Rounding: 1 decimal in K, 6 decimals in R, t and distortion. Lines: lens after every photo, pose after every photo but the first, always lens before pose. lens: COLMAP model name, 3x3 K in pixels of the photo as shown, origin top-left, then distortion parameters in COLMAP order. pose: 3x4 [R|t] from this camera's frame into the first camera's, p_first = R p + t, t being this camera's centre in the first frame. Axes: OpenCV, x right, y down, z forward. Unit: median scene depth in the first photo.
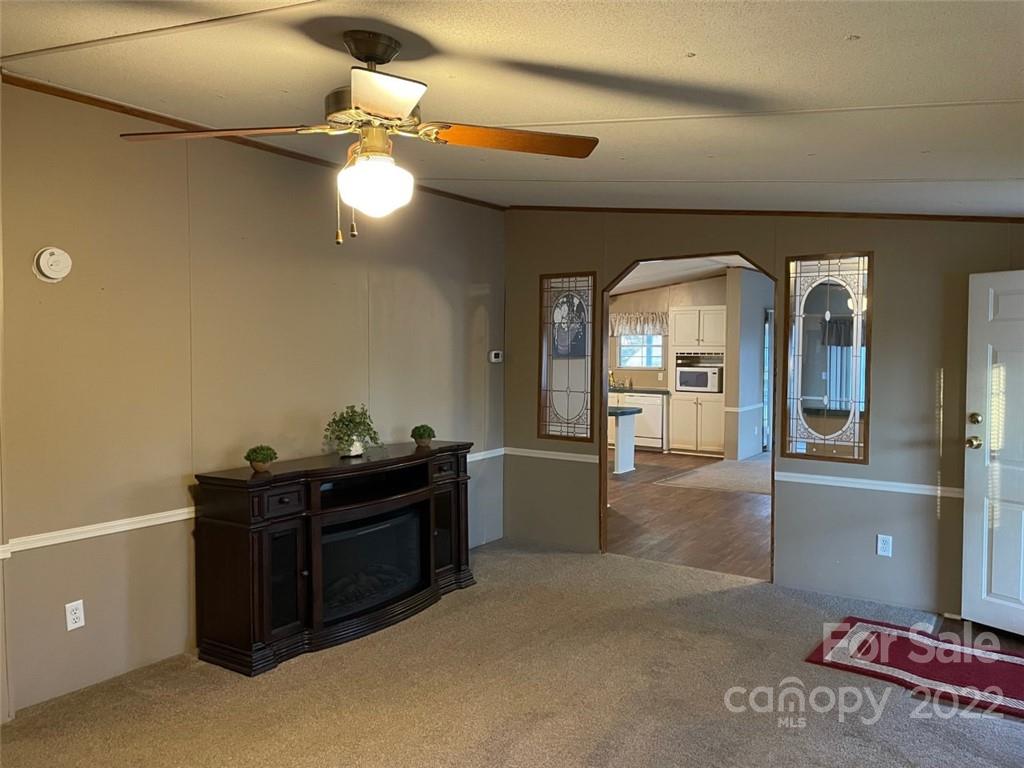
lens RADIAL K [[767.4, 0, 505.8], [0, 767.4, 389.2], [0, 0, 1]] dist [0.095532, -0.119344]
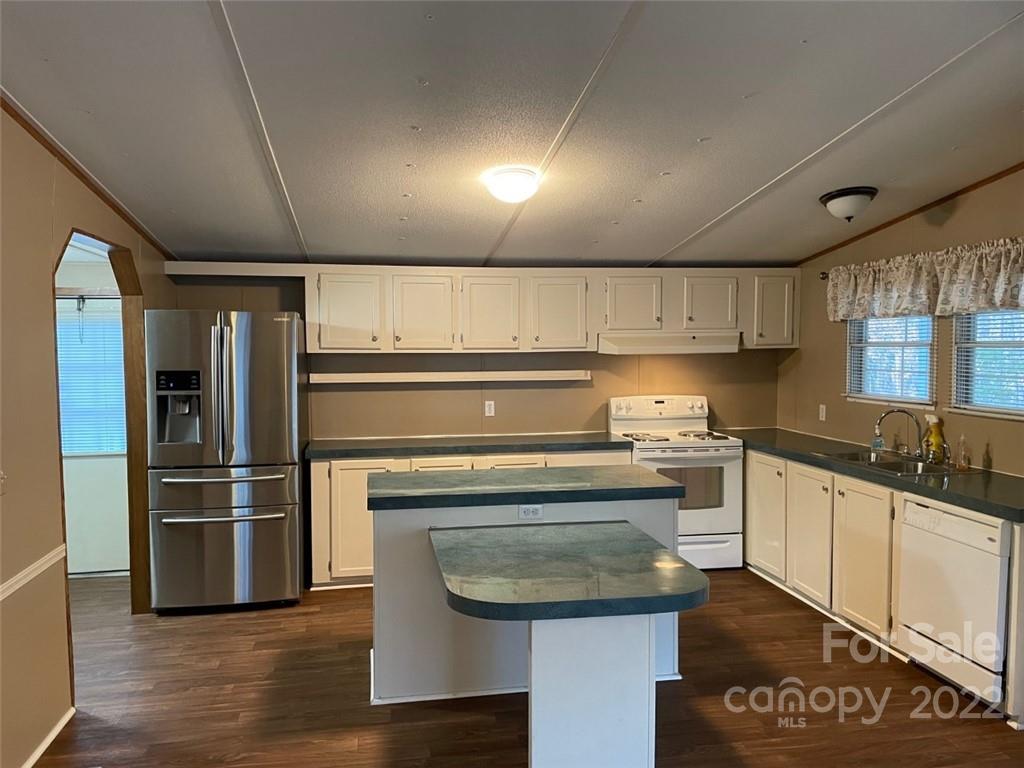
lens RADIAL K [[767.4, 0, 505.8], [0, 767.4, 389.2], [0, 0, 1]] dist [0.095532, -0.119344]
pose [[0.705714, 0.033853, -0.707688, 0.275058], [-0.031908, 0.999363, 0.015987, -0.038888], [0.707778, 0.011299, 0.706344, 0.676036]]
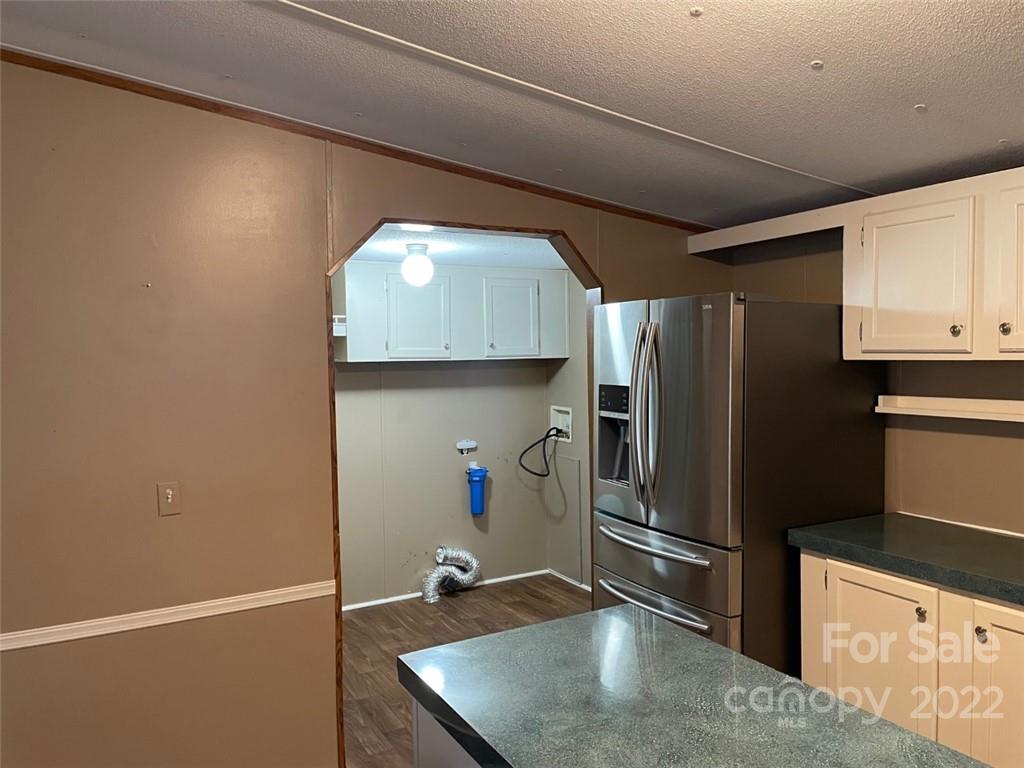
lens RADIAL K [[767.4, 0, 505.8], [0, 767.4, 389.2], [0, 0, 1]] dist [0.095532, -0.119344]
pose [[-0.441416, 0.048011, -0.896017, 0.151505], [-0.032238, 0.997074, 0.069308, -0.053995], [0.896723, 0.059479, -0.438577, 0.932030]]
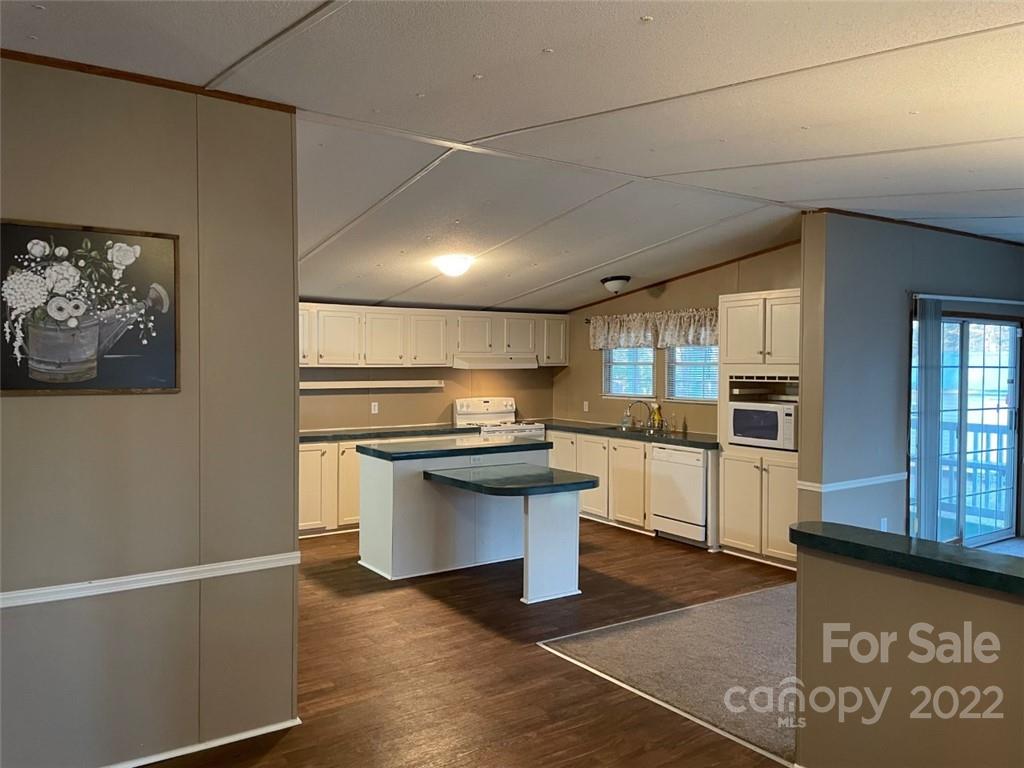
lens RADIAL K [[767.4, 0, 505.8], [0, 767.4, 389.2], [0, 0, 1]] dist [0.095532, -0.119344]
pose [[0.932344, 0.011081, -0.361403, 0.273200], [-0.019667, 0.999605, -0.020088, -0.022889], [0.361038, 0.025837, 0.932193, 0.415280]]
